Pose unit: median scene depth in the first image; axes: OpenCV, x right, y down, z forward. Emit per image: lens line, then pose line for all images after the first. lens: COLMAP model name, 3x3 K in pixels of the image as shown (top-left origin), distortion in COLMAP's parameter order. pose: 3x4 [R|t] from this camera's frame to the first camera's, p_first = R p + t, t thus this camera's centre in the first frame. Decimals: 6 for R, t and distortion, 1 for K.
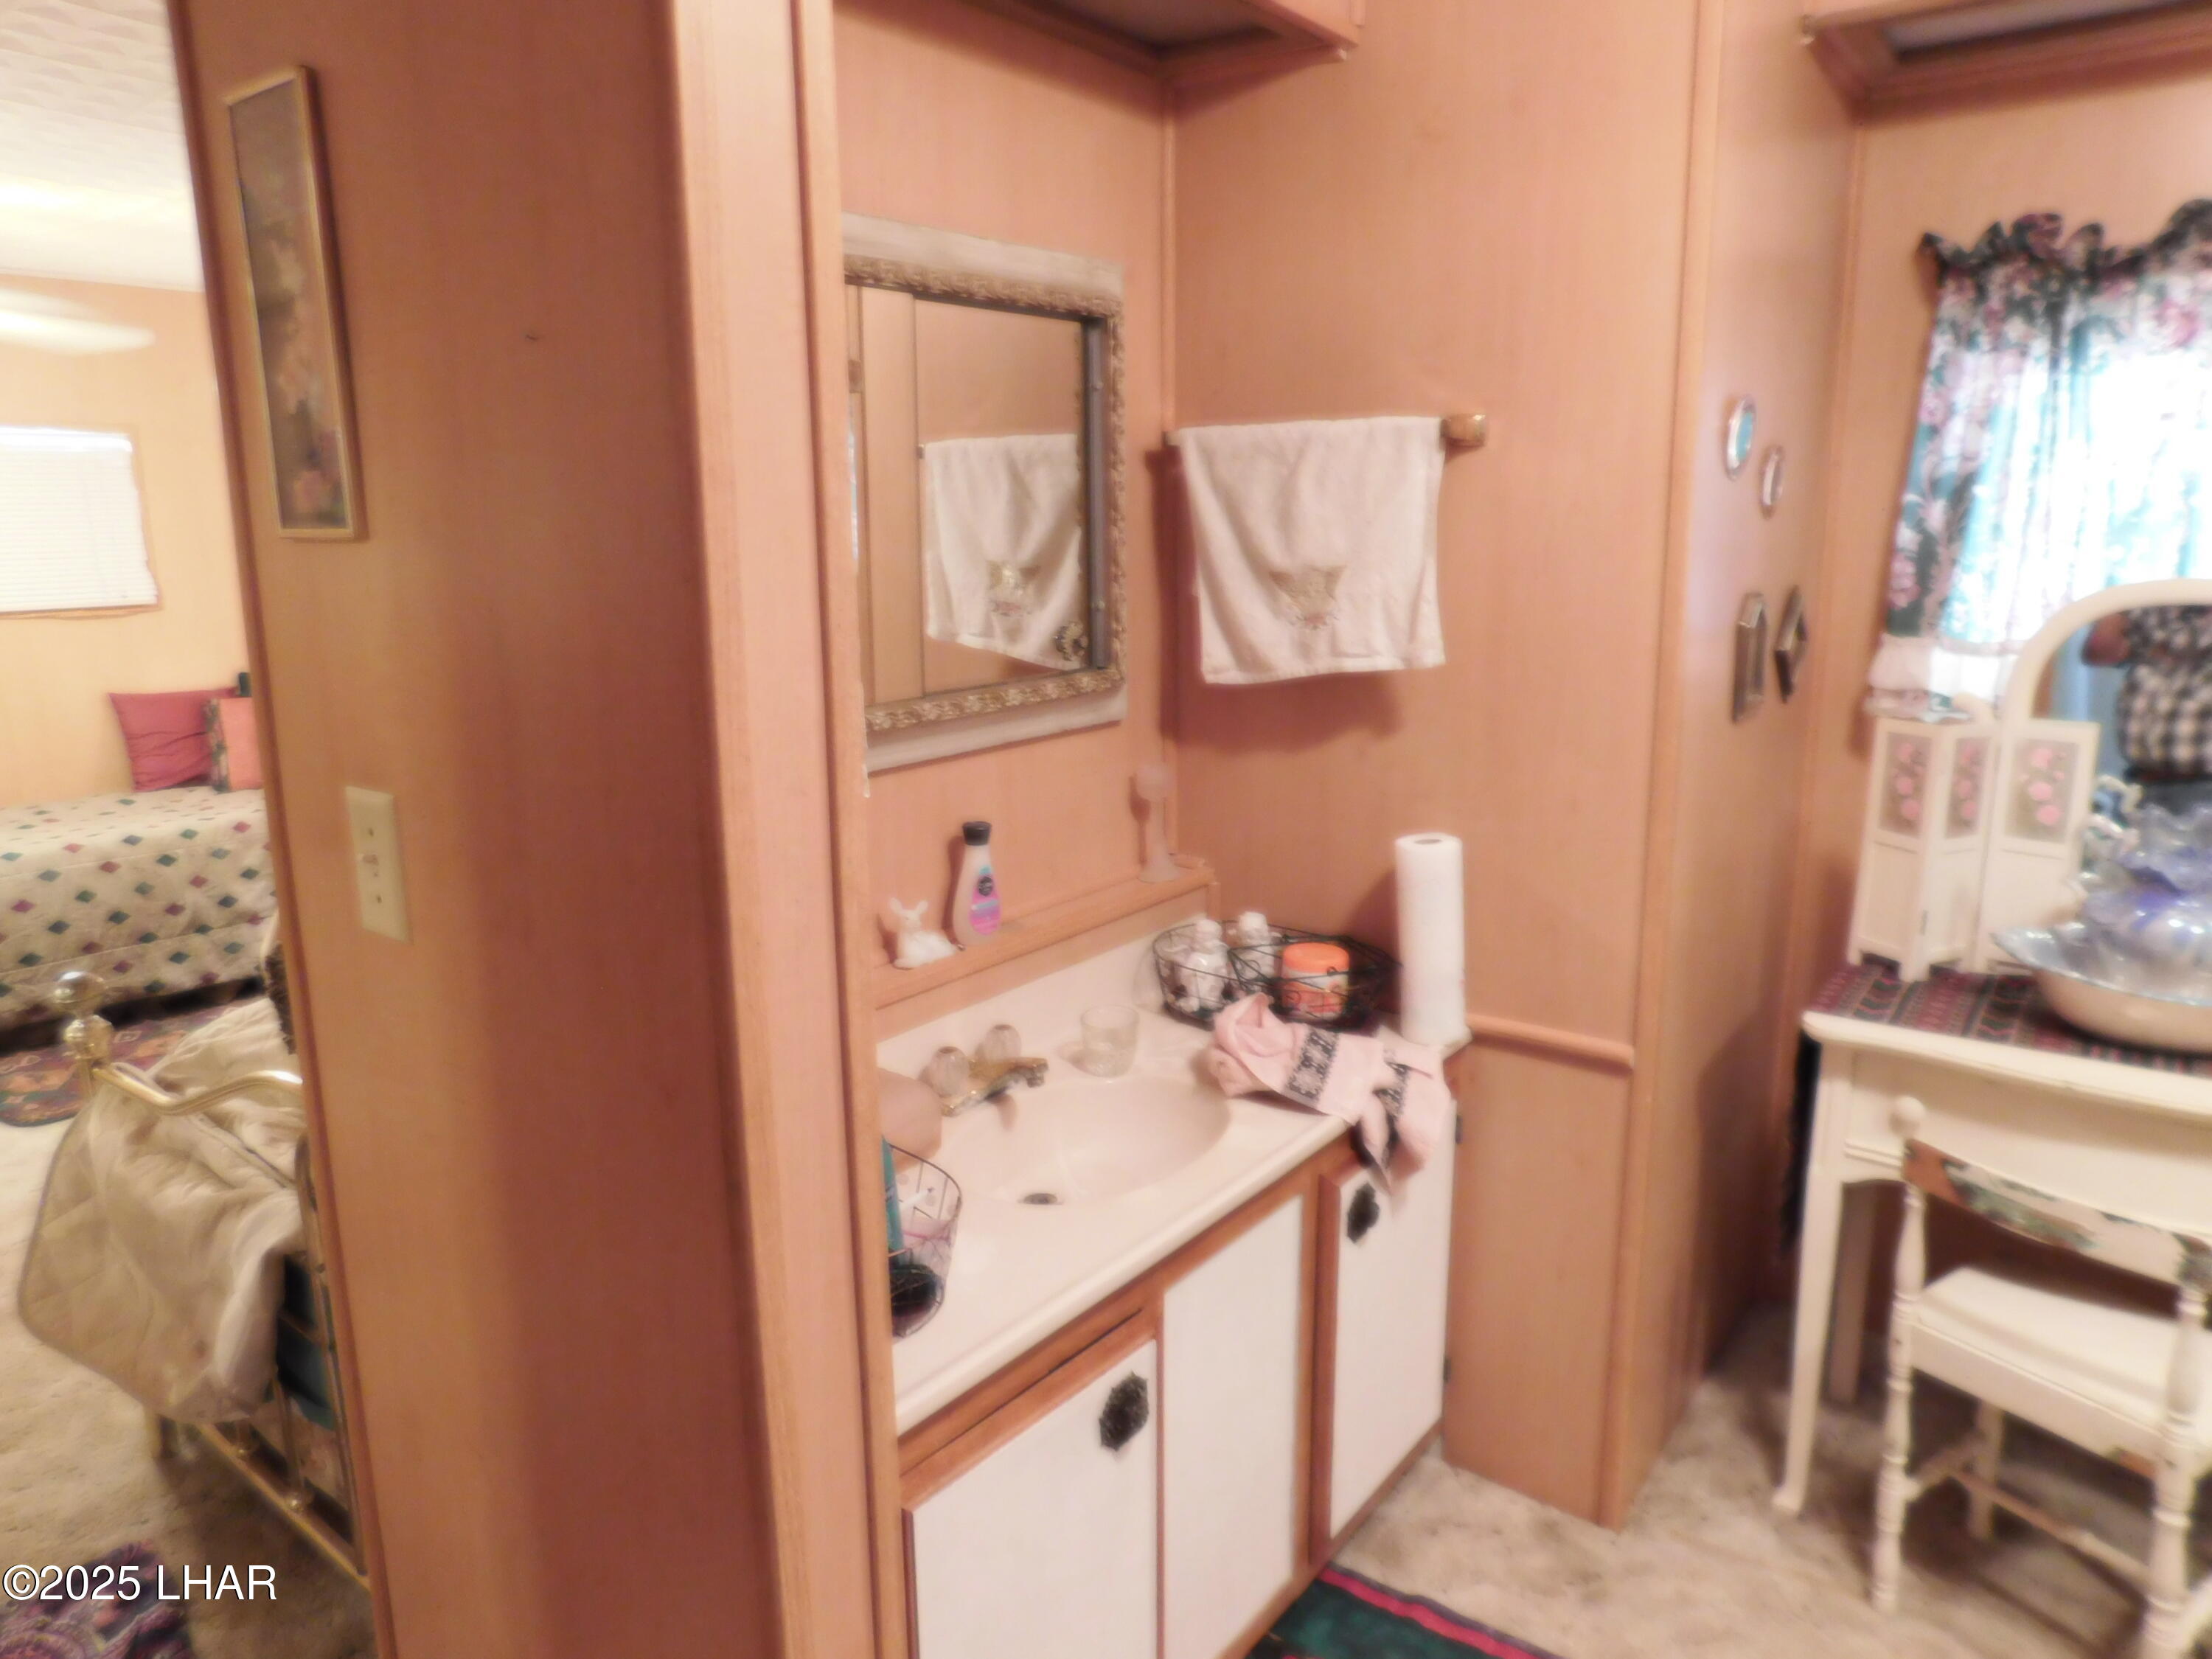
lens RADIAL K [[1465.4, 0, 1116.1], [0, 1465.4, 816.2], [0, 0, 1]] dist [-0.074472, 0.061813]
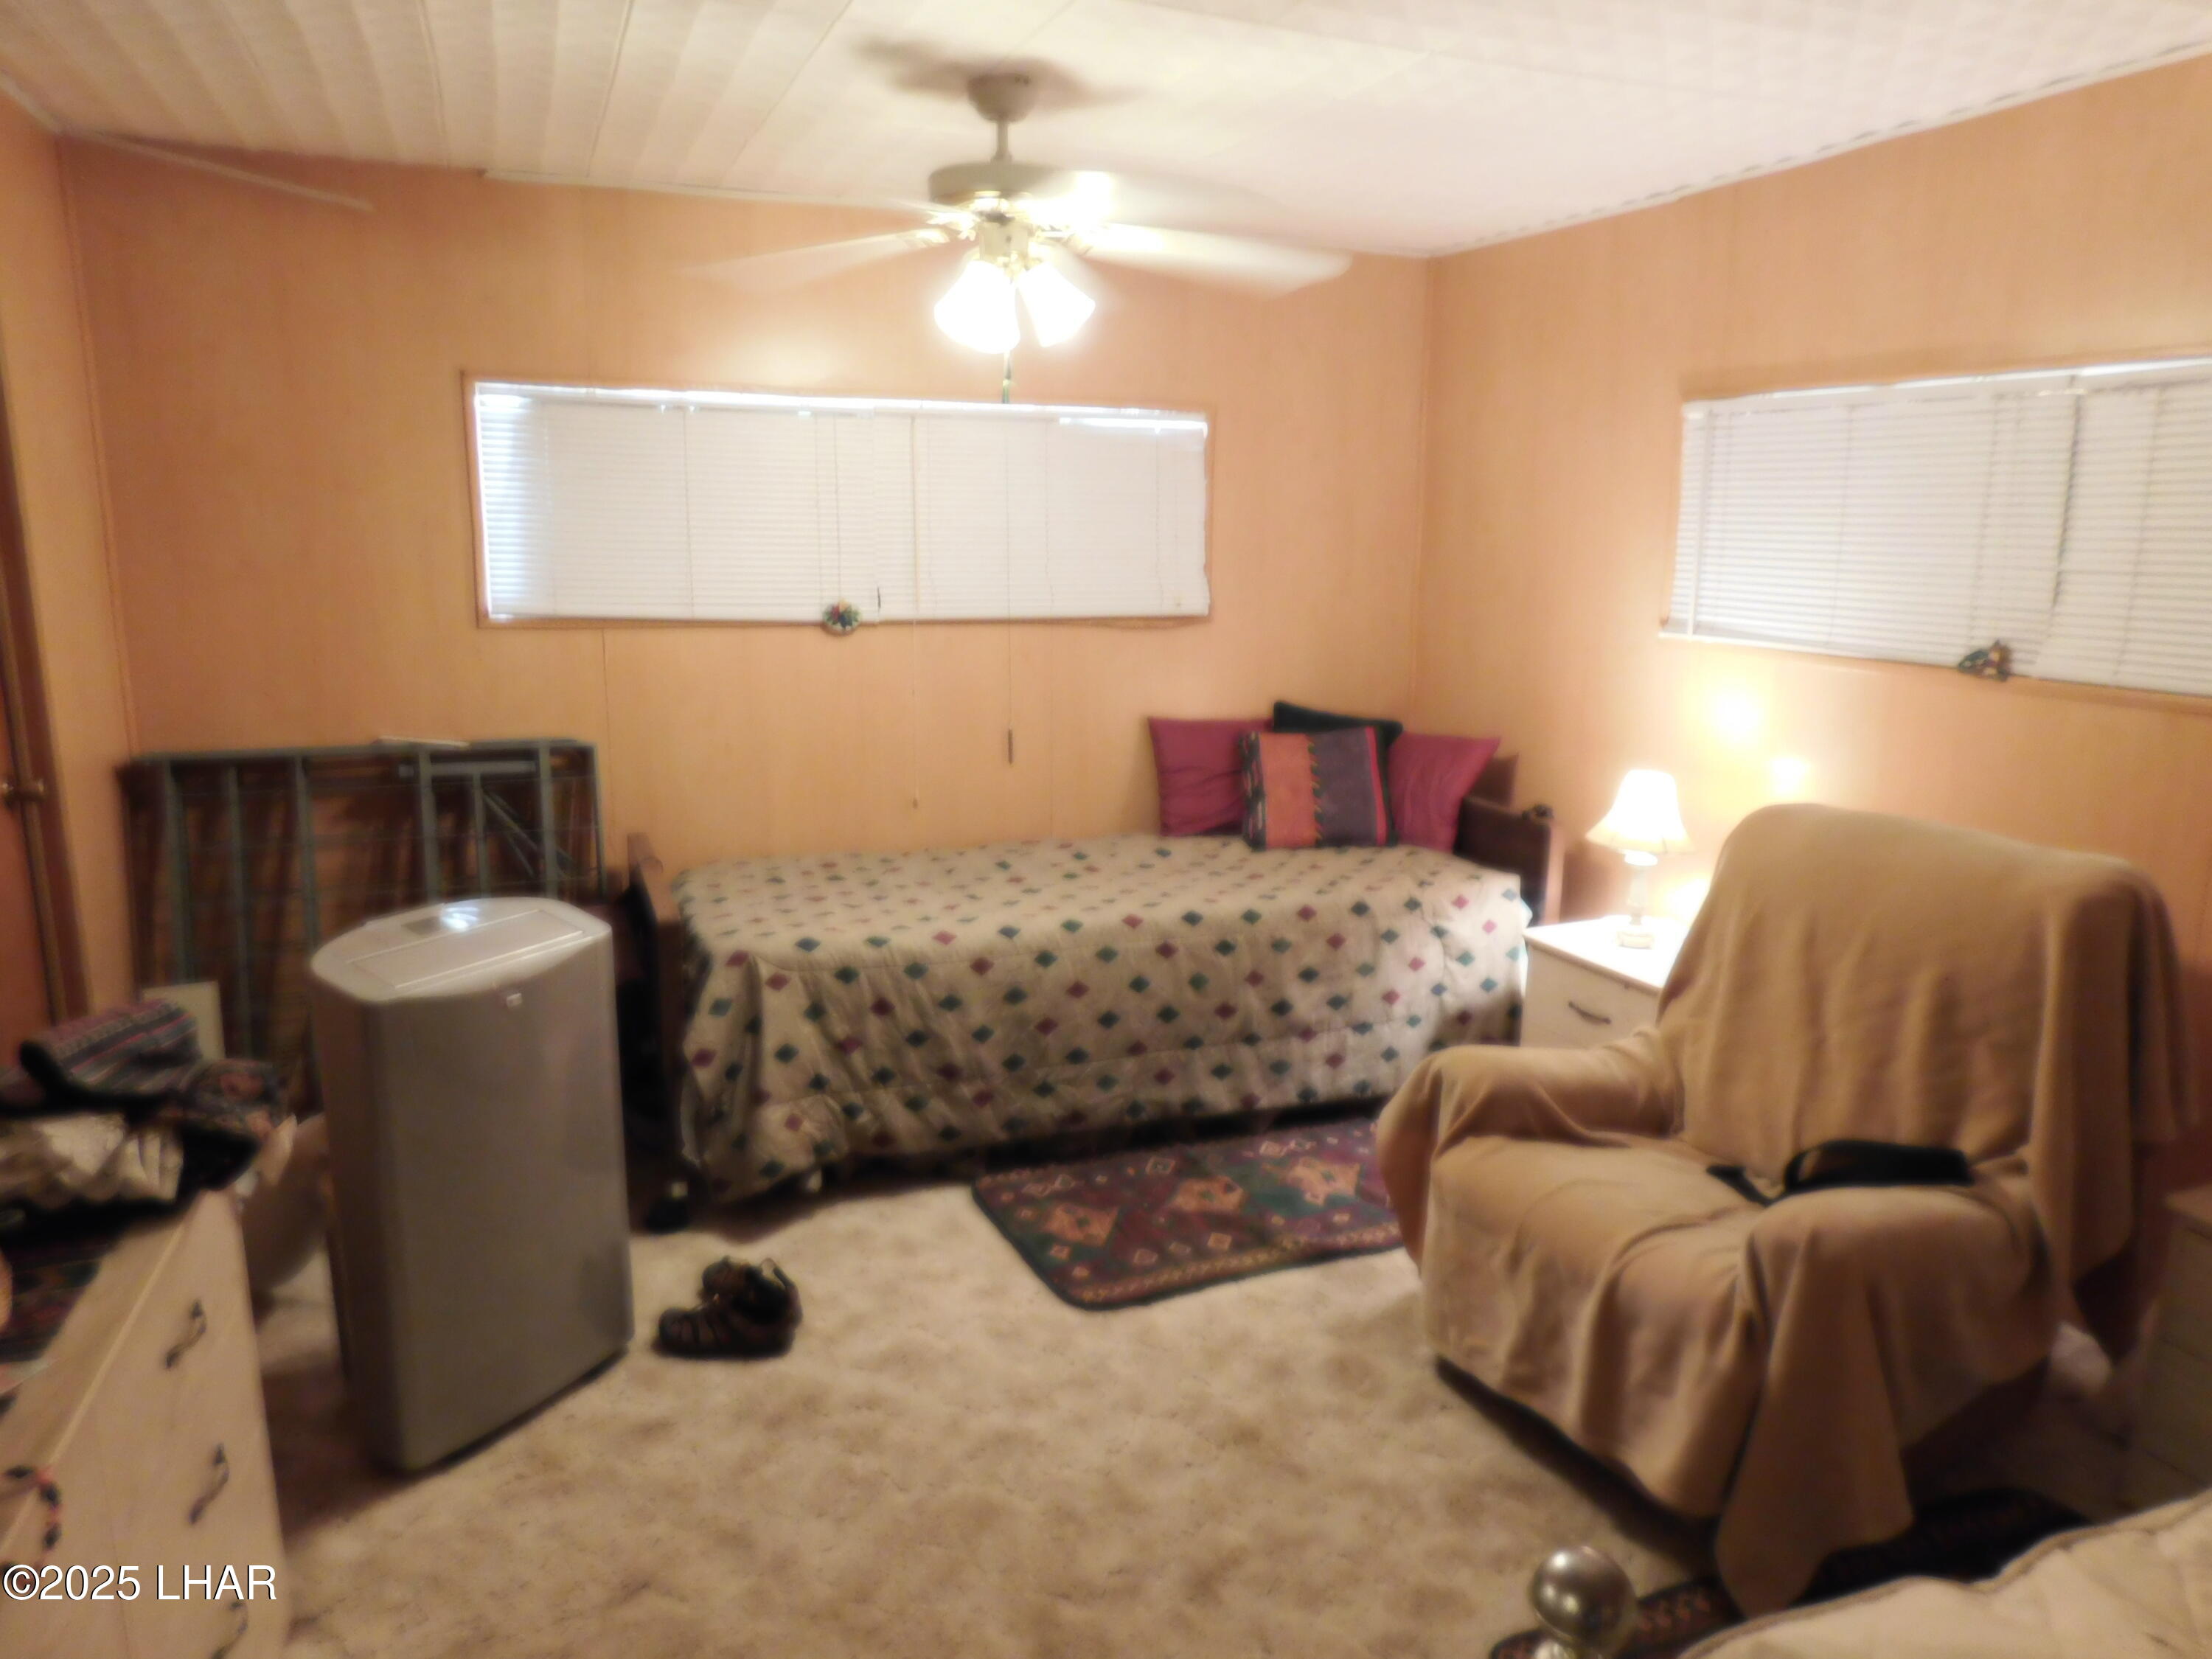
lens RADIAL K [[1465.4, 0, 1116.1], [0, 1465.4, 816.2], [0, 0, 1]] dist [-0.074472, 0.061813]
pose [[0.862853, 0.116980, -0.491731, -0.665326], [-0.121664, 0.992315, 0.022579, -0.104233], [0.490593, 0.040344, 0.870454, 0.550335]]
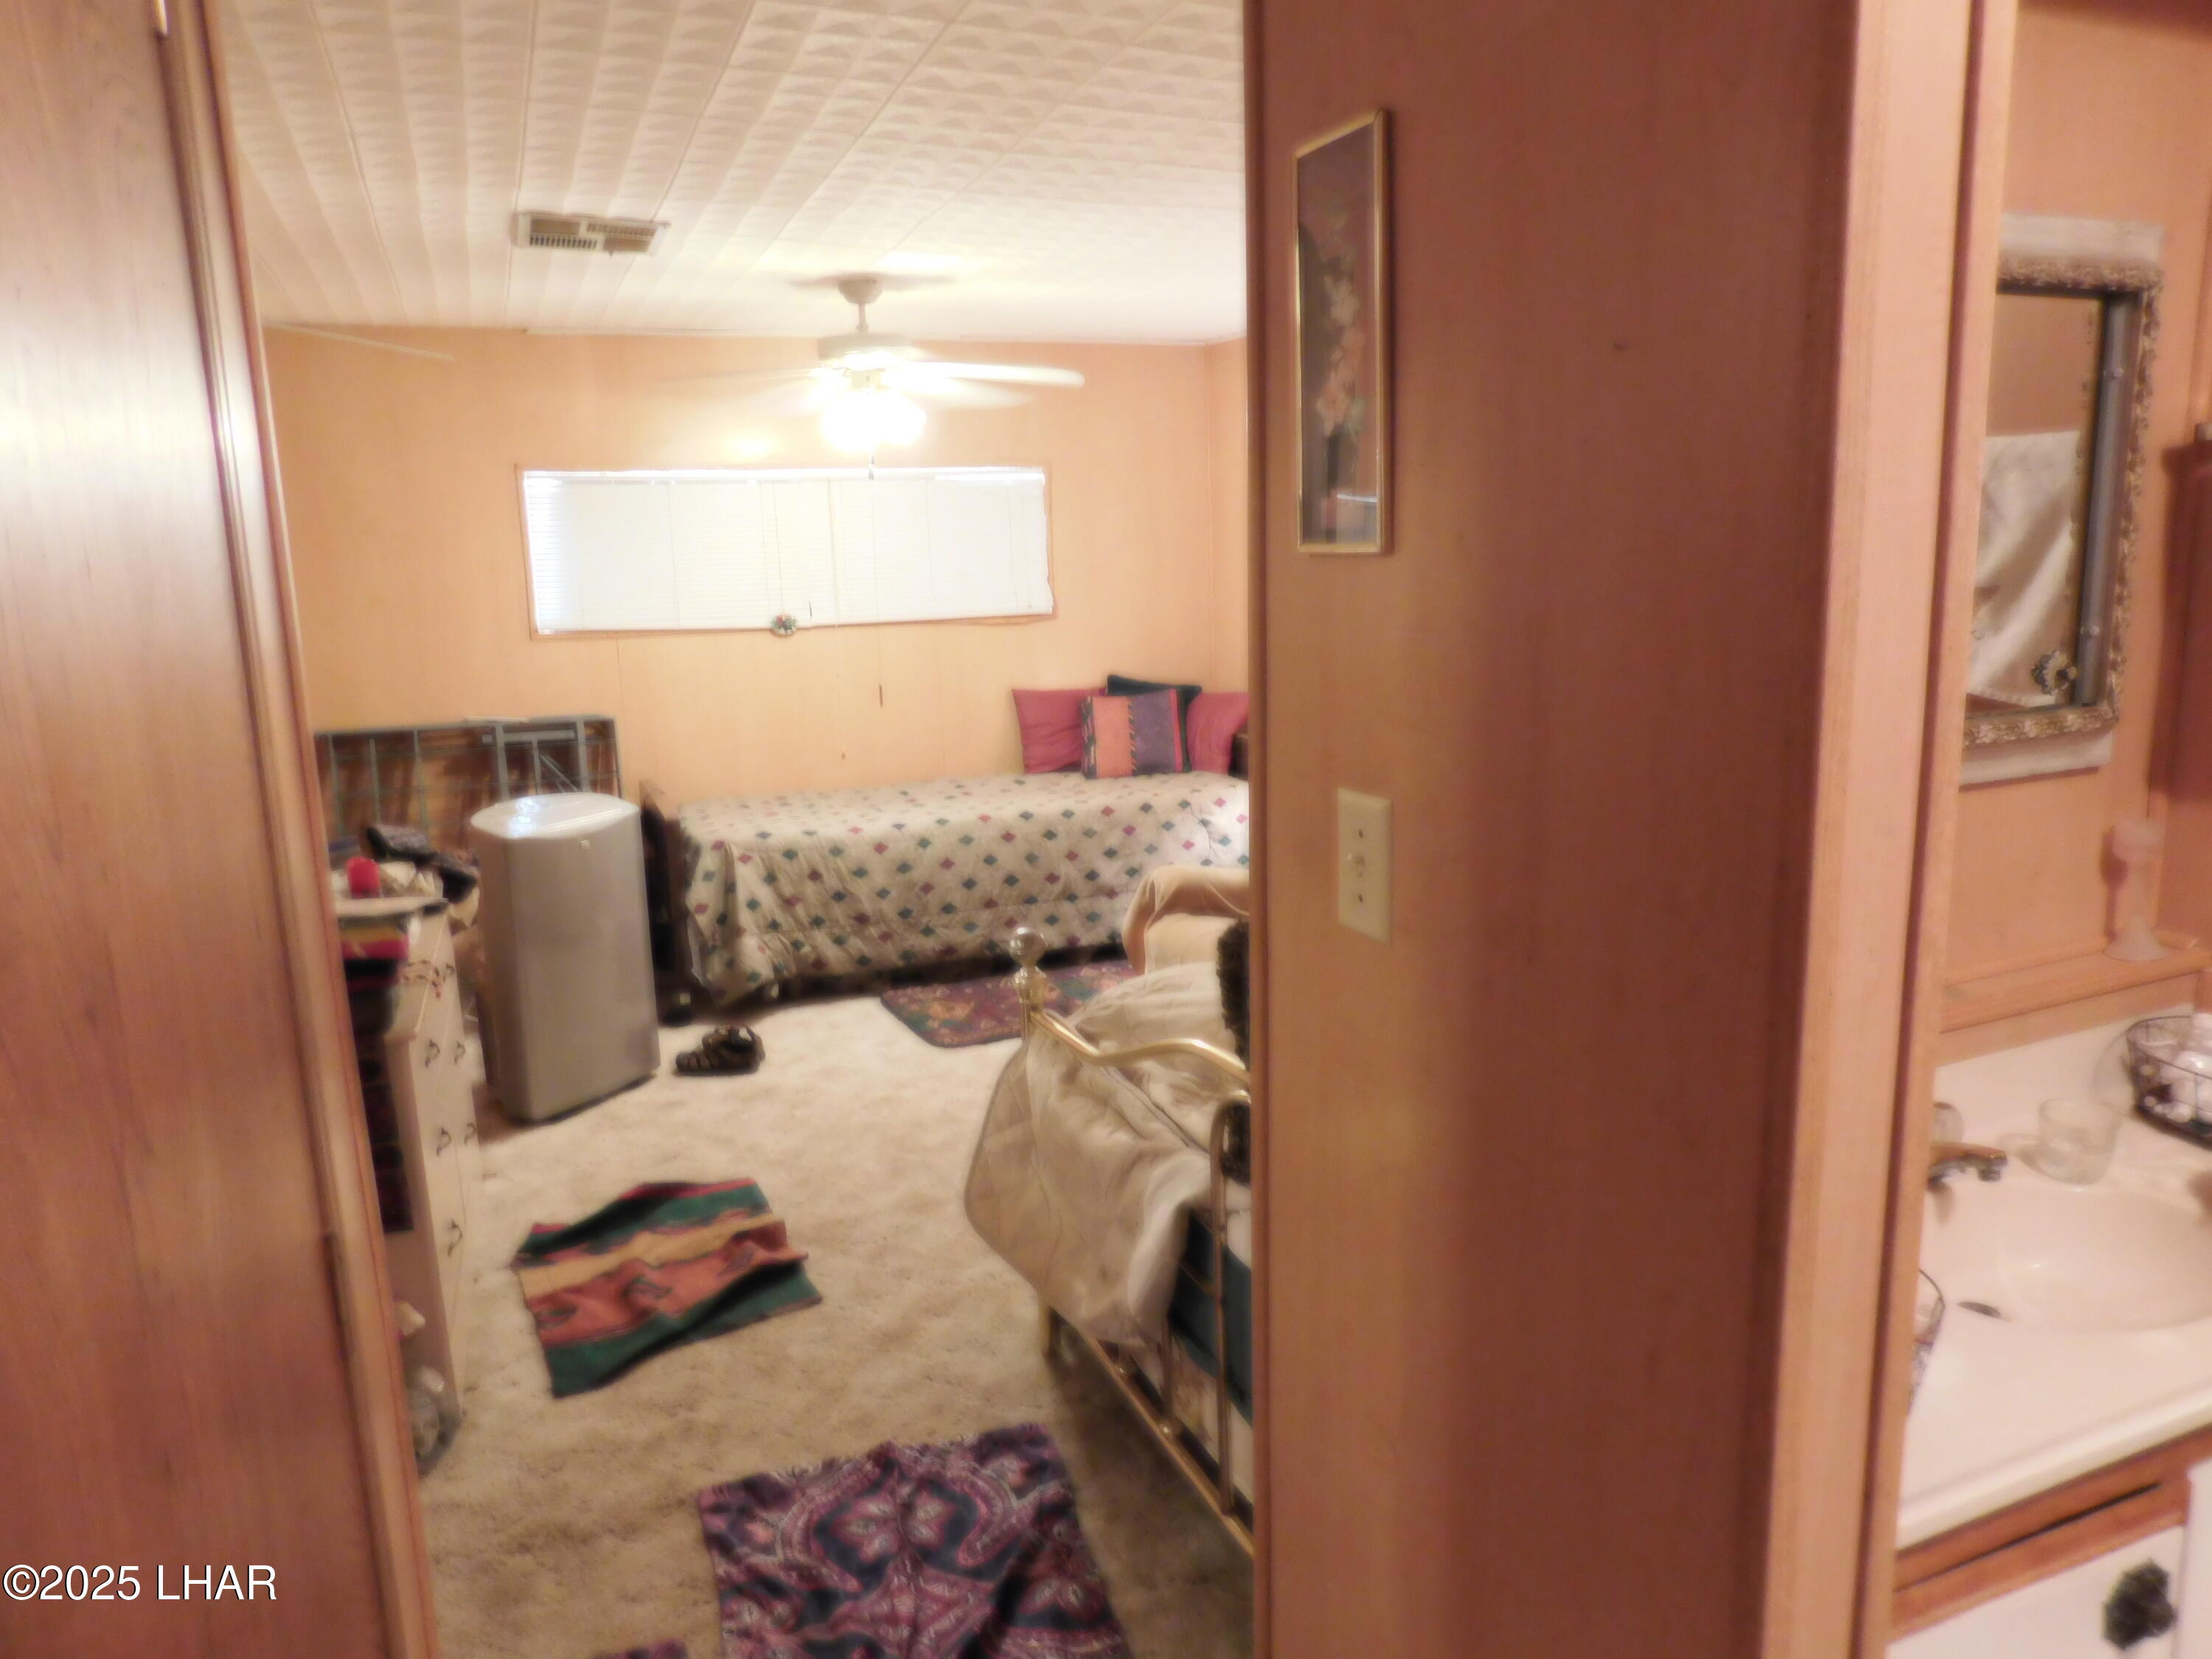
lens RADIAL K [[1465.4, 0, 1116.1], [0, 1465.4, 816.2], [0, 0, 1]] dist [-0.074472, 0.061813]
pose [[0.871068, 0.074297, -0.485511, -0.092385], [-0.080089, 0.996748, 0.008841, 0.001970], [0.484589, 0.031183, 0.874186, -0.006342]]
